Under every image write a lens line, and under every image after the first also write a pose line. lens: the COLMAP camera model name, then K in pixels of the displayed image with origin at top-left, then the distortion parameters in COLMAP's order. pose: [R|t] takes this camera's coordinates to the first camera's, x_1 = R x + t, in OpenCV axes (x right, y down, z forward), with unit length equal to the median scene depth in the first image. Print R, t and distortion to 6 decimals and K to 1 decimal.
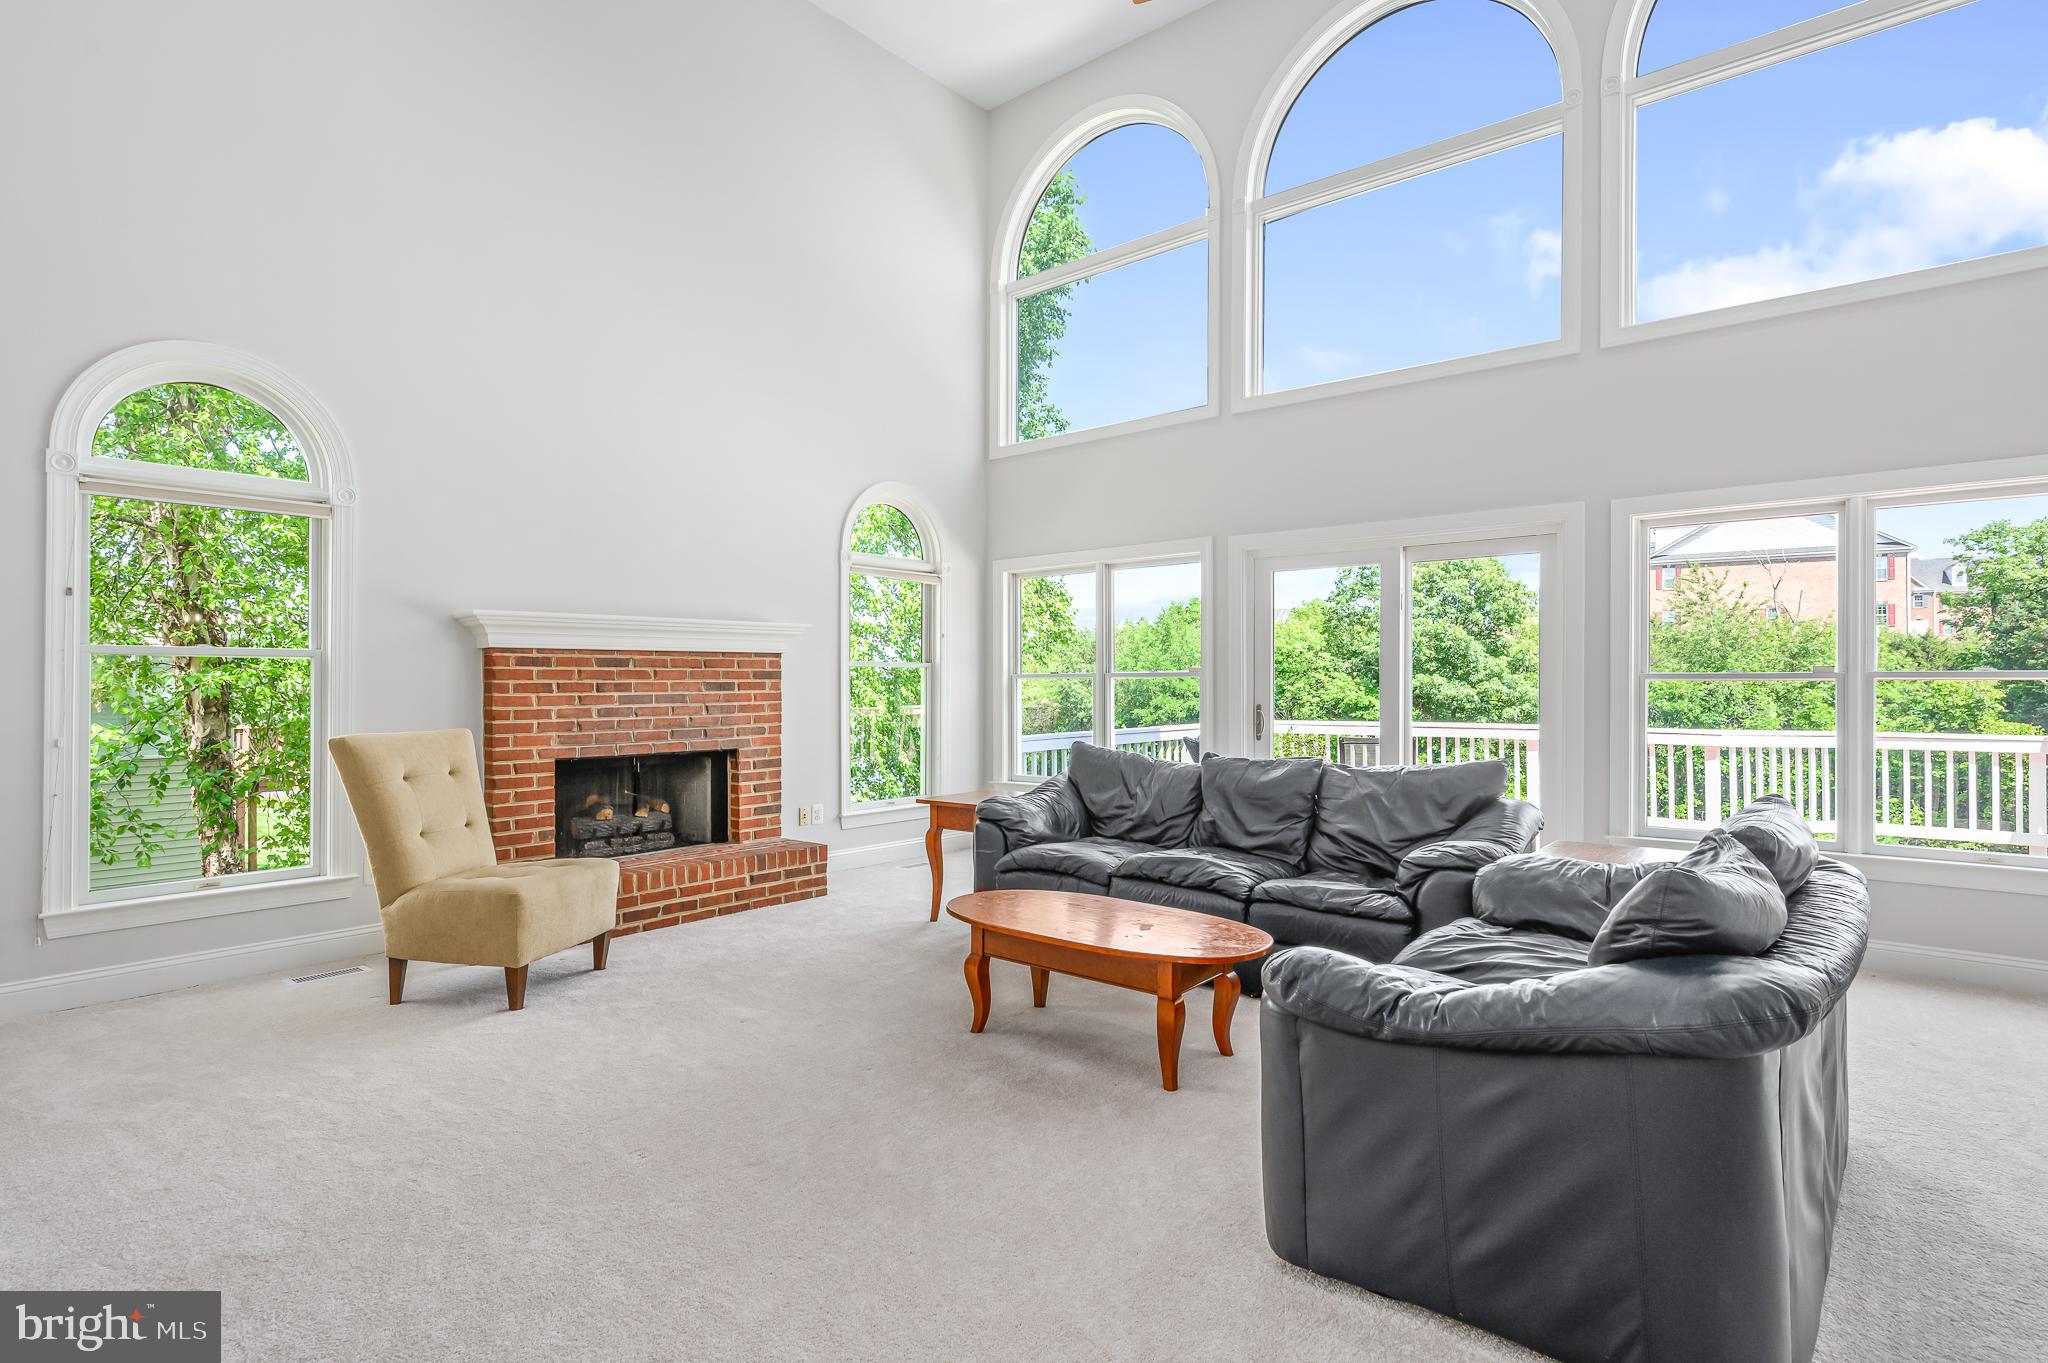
lens RADIAL K [[1022.0, 0, 1024.0], [0, 1022.0, 681.5], [0, 0, 1]] dist [-0.002764, -0.000478]
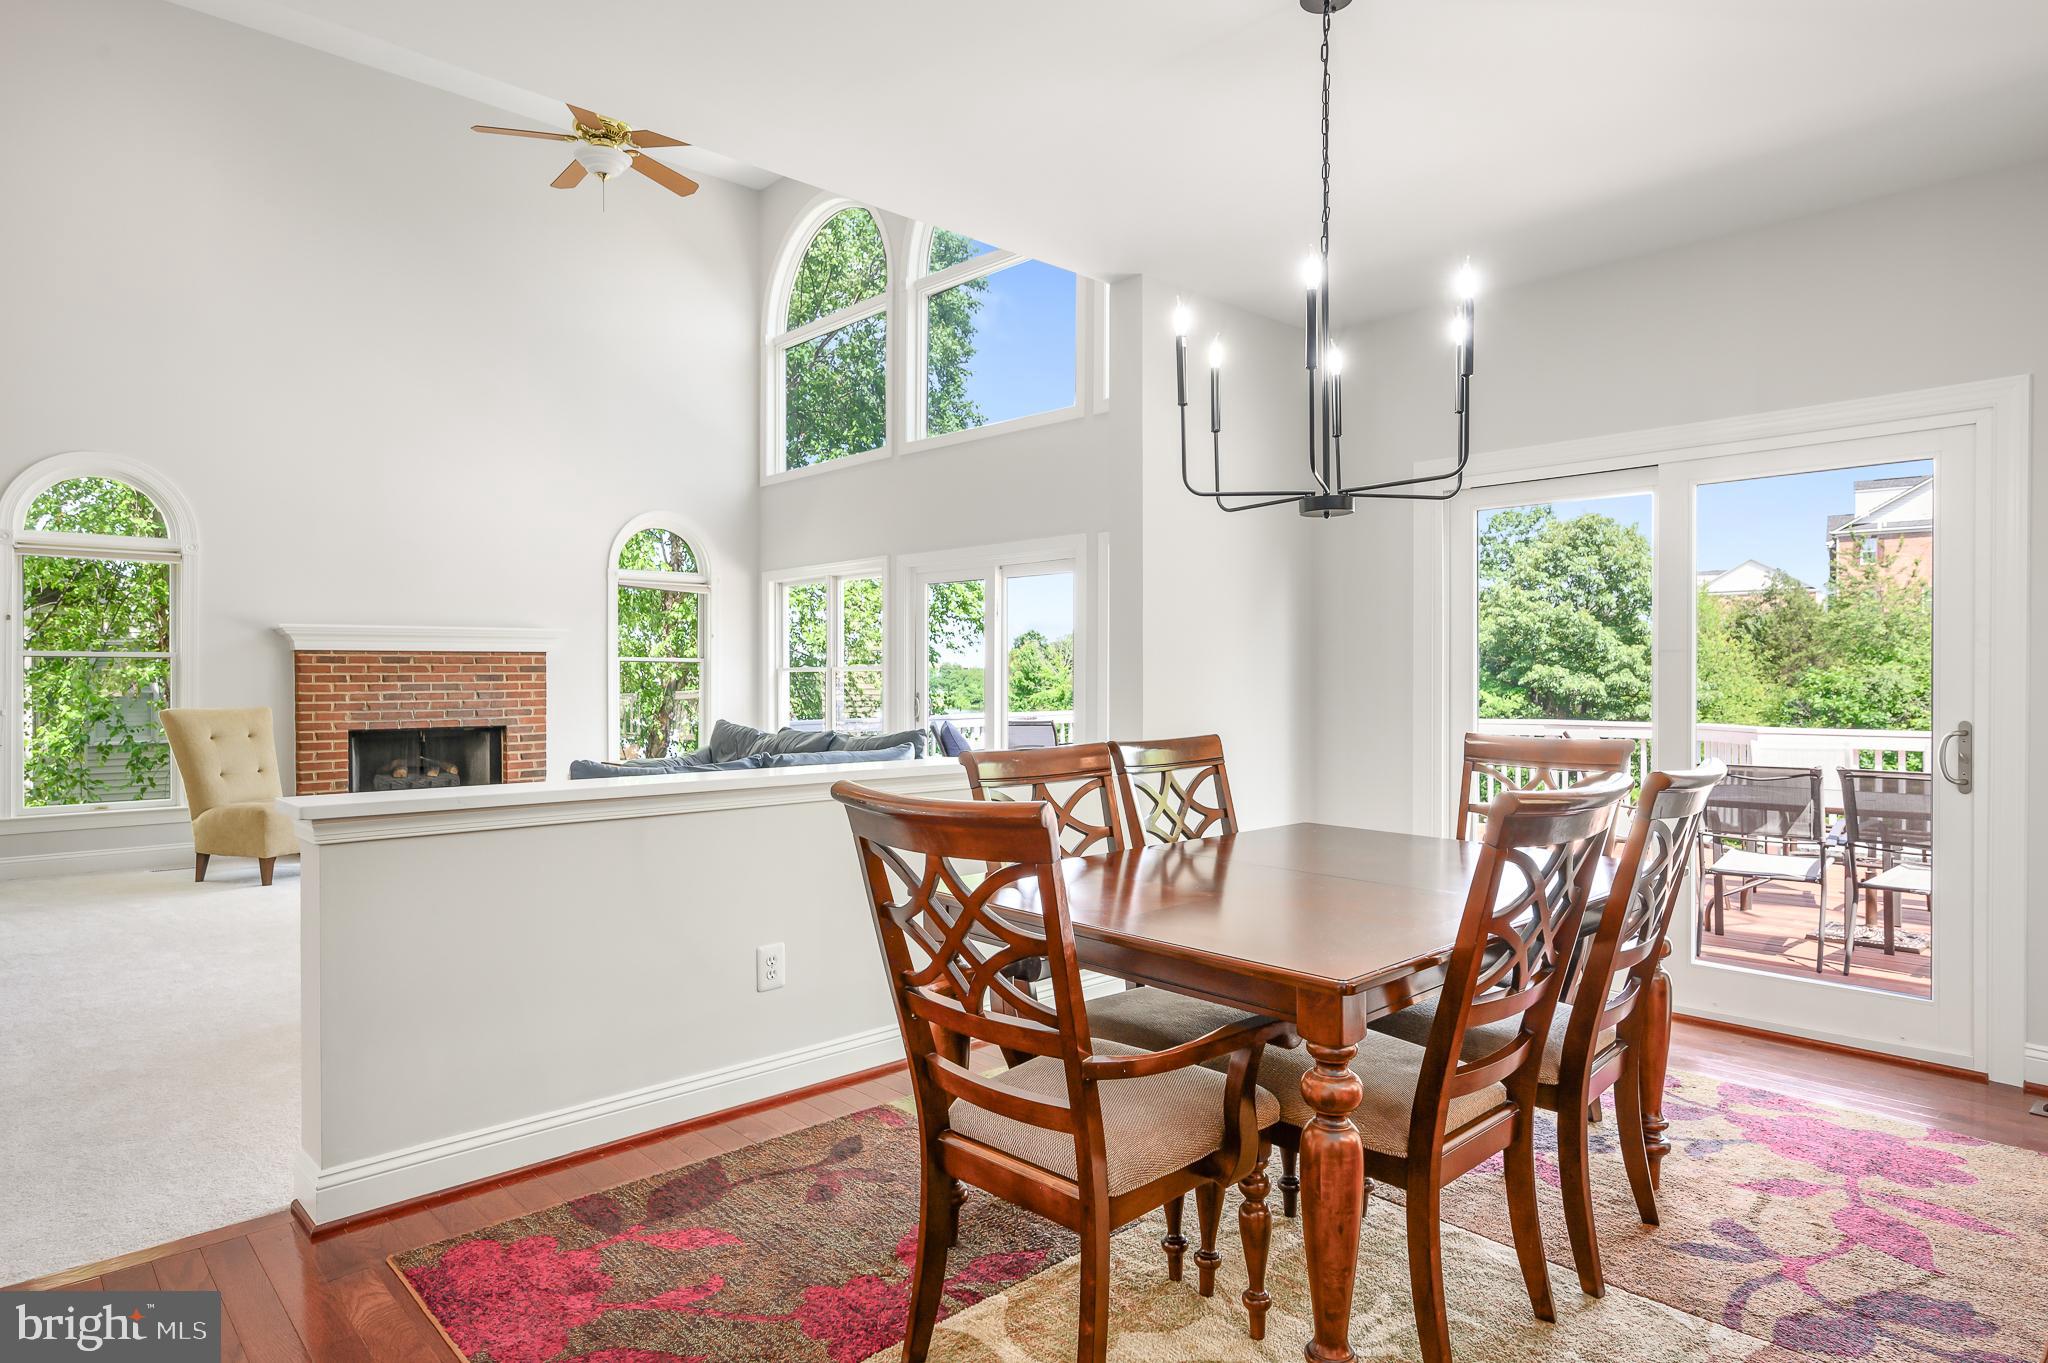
lens RADIAL K [[1171.1, 0, 1024.0], [0, 1171.1, 681.5], [0, 0, 1]] dist [-0.004615, 0.000129]
pose [[0.992439, 0.000886, -0.122739, 0.563063], [-0.000064, 0.999978, 0.006705, -0.000554], [0.122743, -0.006647, 0.992416, -0.402870]]
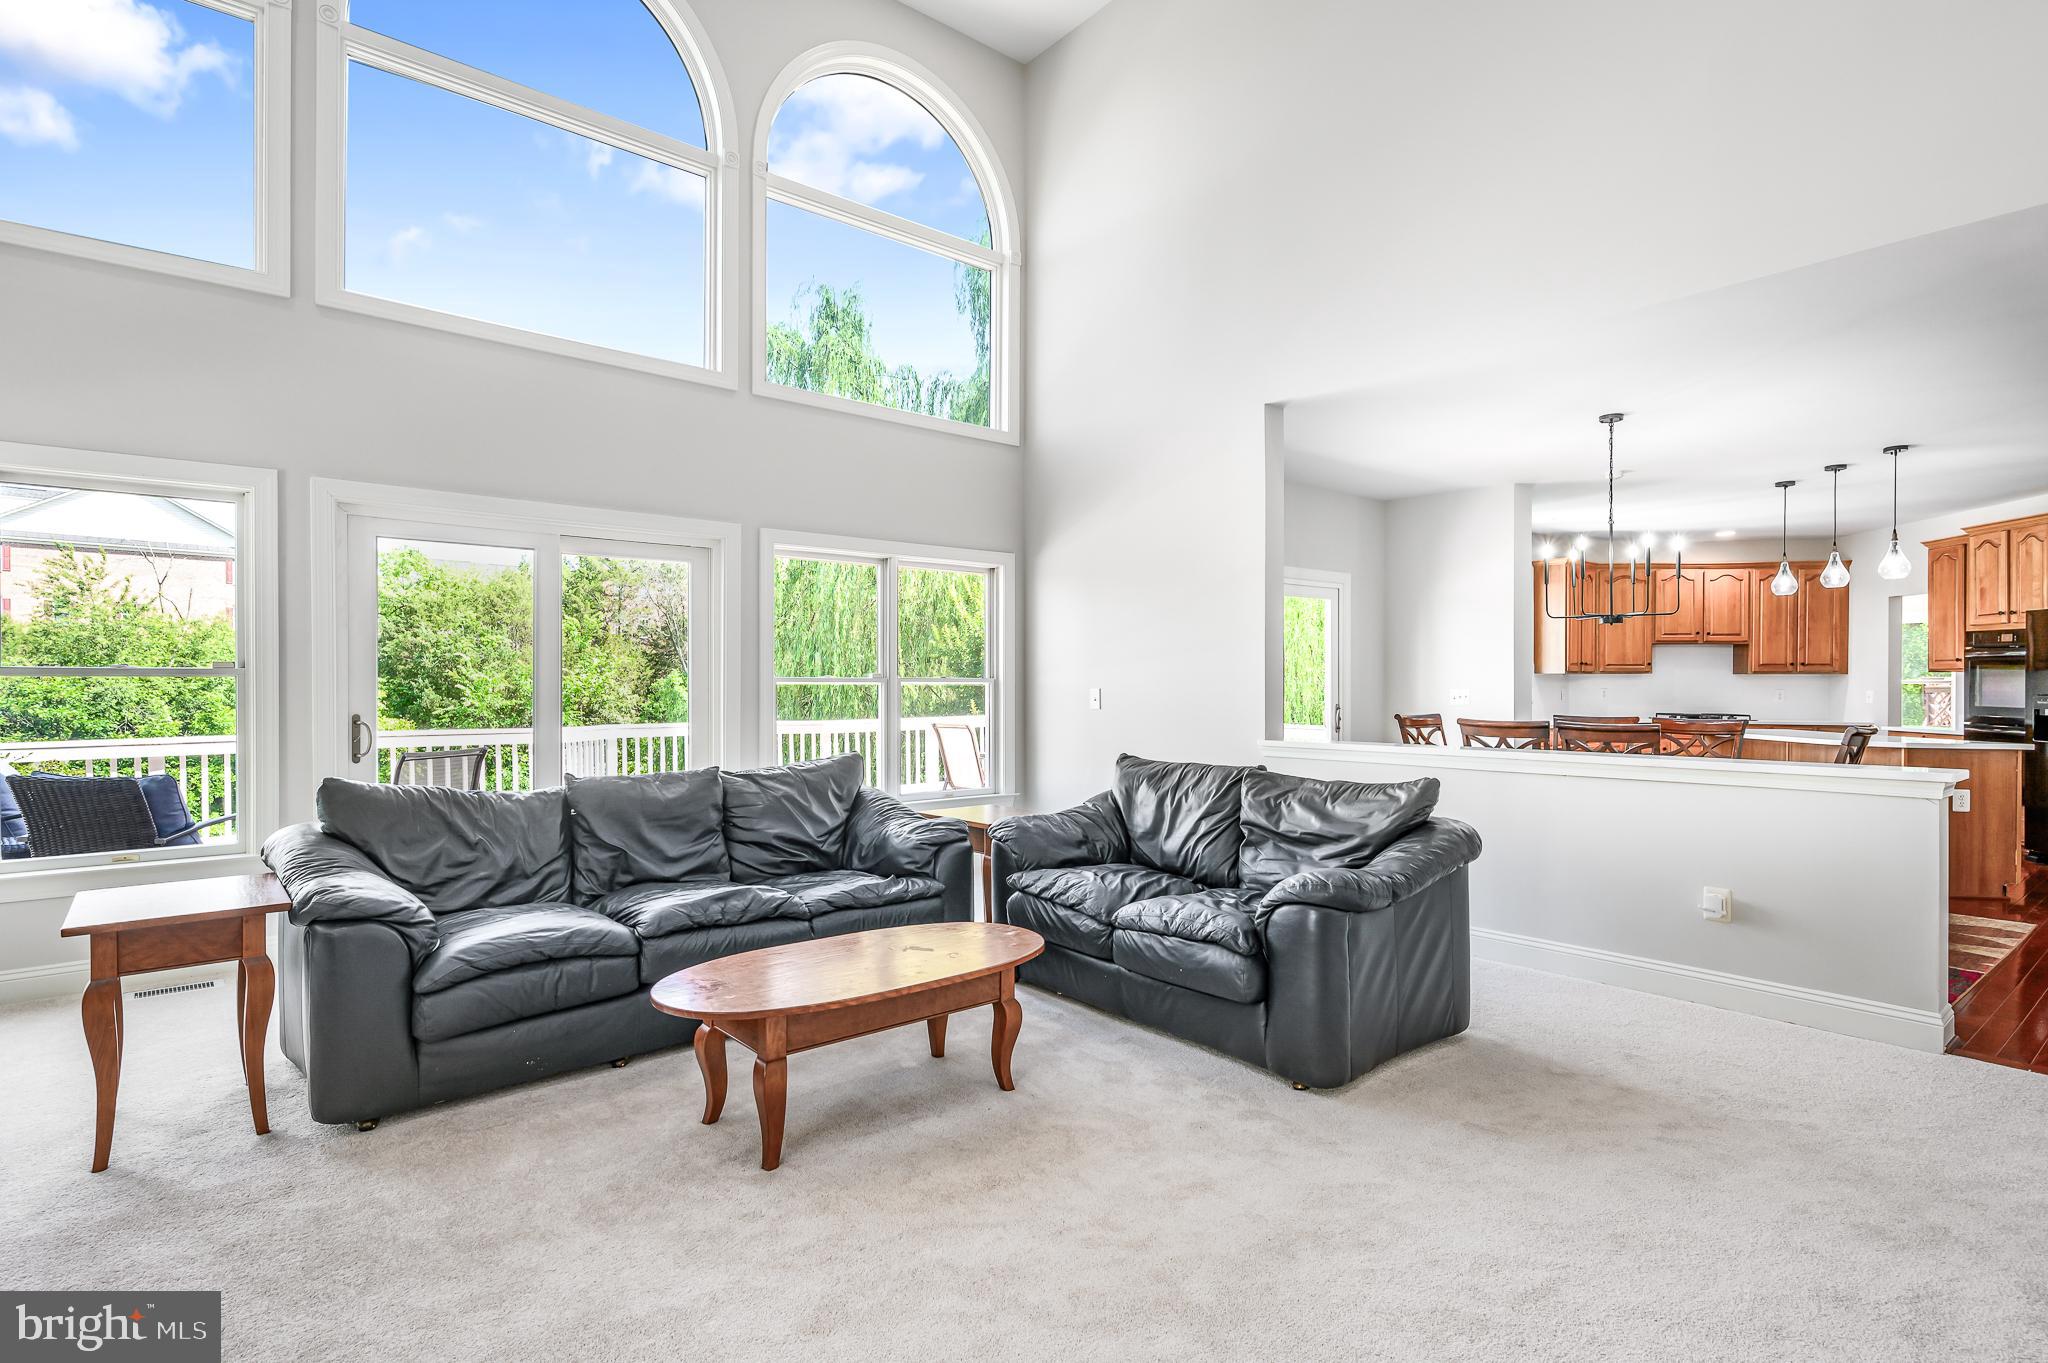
lens RADIAL K [[1031.7, 0, 1022.3], [0, 1031.7, 687.1], [0, 0, 1]] dist [0.010422, 0.000337]
pose [[0.173679, -0.000474, 0.984802, -0.447194], [-0.002665, 0.999996, 0.000951, 0.000816], [-0.984799, -0.002789, 0.173677, 0.421872]]
